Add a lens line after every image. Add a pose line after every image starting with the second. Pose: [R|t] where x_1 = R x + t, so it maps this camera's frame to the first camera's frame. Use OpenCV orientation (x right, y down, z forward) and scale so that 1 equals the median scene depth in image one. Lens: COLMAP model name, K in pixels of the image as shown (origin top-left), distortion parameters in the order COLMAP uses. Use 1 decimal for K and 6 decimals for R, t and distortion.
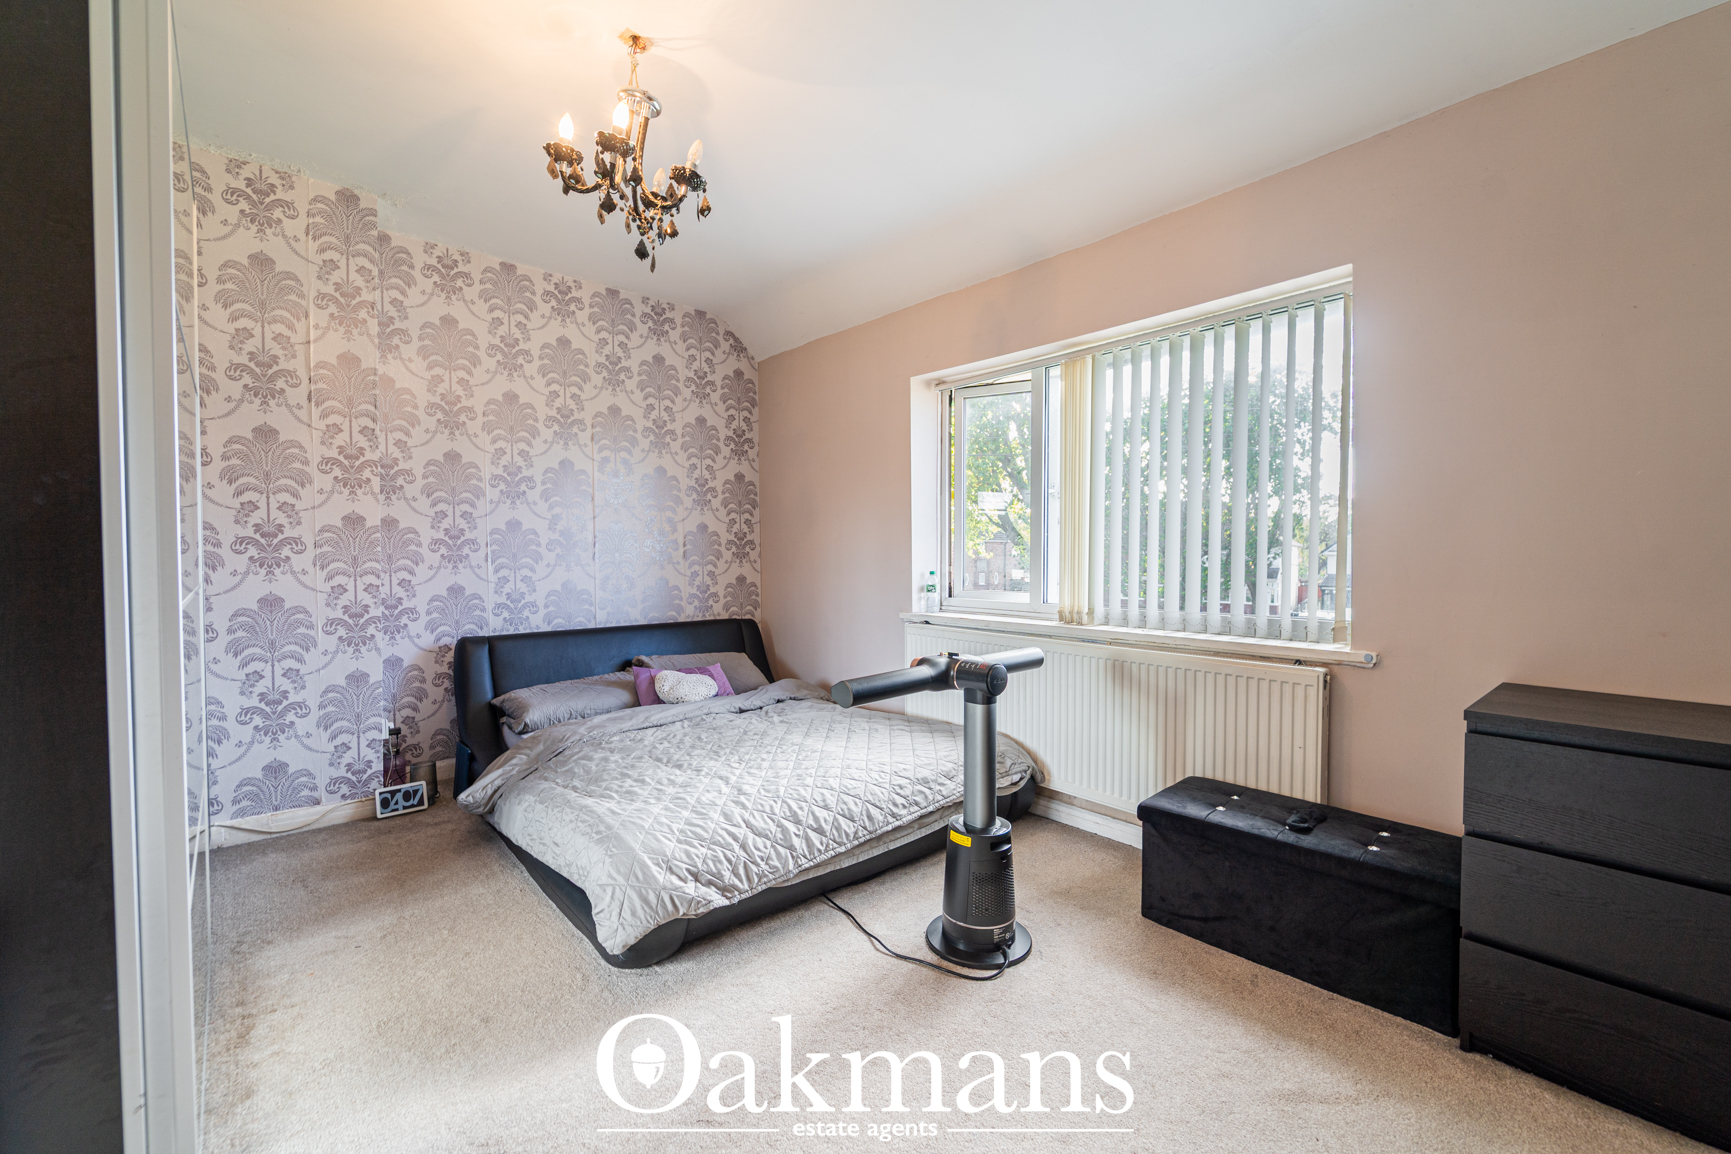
lens RADIAL K [[702.5, 0, 876.1], [0, 702.5, 573.5], [0, 0, 1]] dist [0.006173, -0.003923]
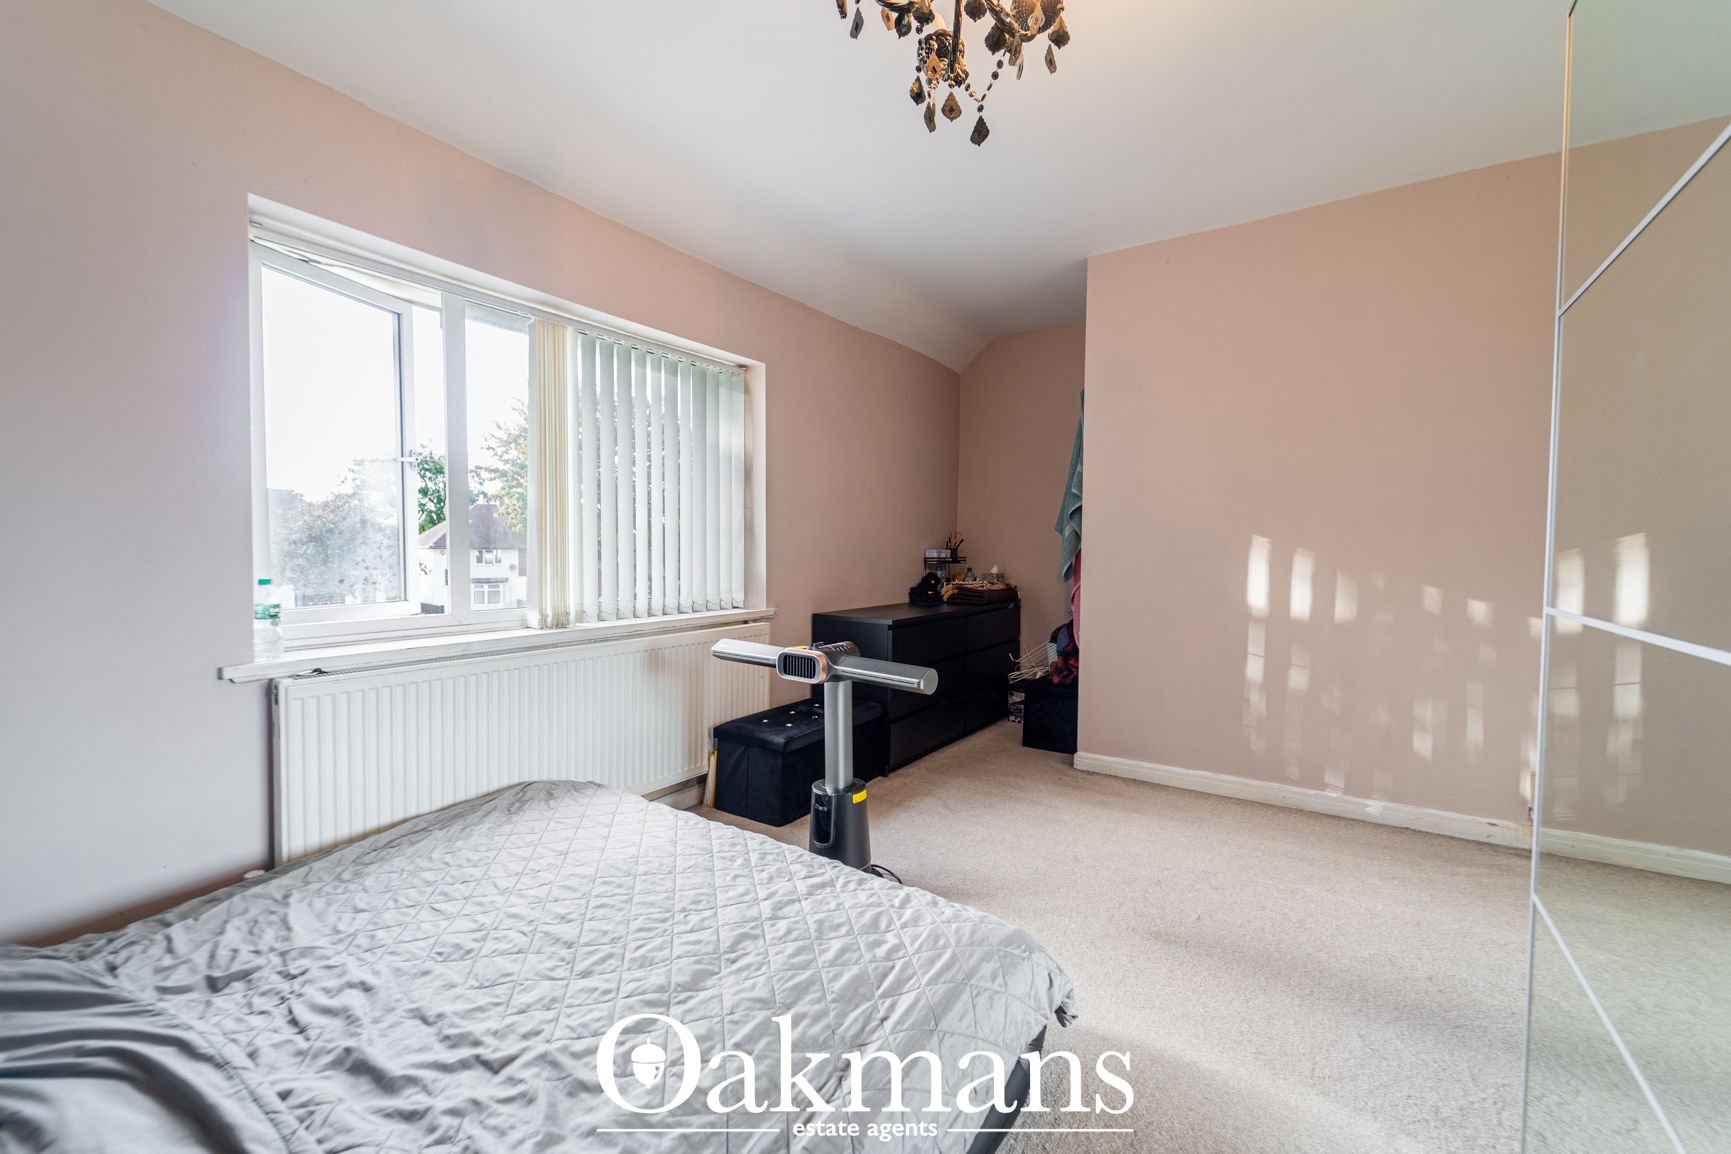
lens RADIAL K [[702.5, 0, 876.1], [0, 702.5, 573.5], [0, 0, 1]] dist [0.006173, -0.003923]
pose [[-0.266245, -0.033805, 0.963312, -0.499692], [0.023731, 0.998852, 0.041611, -0.016769], [-0.963613, 0.033939, -0.265138, 0.644234]]
